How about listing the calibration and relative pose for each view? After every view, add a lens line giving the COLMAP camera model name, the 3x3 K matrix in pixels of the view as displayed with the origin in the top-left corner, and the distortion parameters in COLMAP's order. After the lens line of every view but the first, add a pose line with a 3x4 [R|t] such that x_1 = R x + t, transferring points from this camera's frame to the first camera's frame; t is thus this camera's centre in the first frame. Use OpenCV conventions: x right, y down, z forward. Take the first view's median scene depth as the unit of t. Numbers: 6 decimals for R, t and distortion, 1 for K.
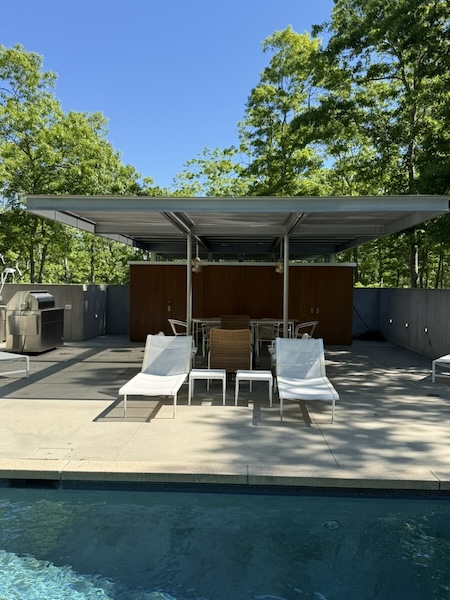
lens RADIAL K [[542.6, 0, 225.0], [0, 542.6, 300.0], [0, 0, 1]] dist [0.108584, -0.178177]
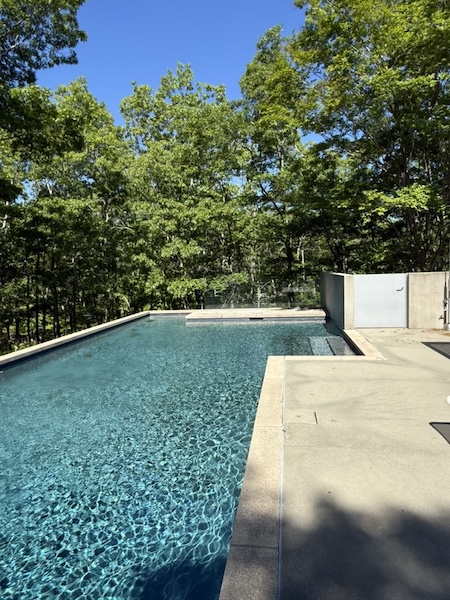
lens RADIAL K [[390.2, 0, 225.0], [0, 390.2, 300.0], [0, 0, 1]] dist [0.002398, 0.004568]
pose [[-0.120011, 0.073827, -0.990024, 0.185614], [0.006103, 0.997267, 0.073627, -0.003394], [0.992754, 0.002794, -0.120134, 0.389711]]
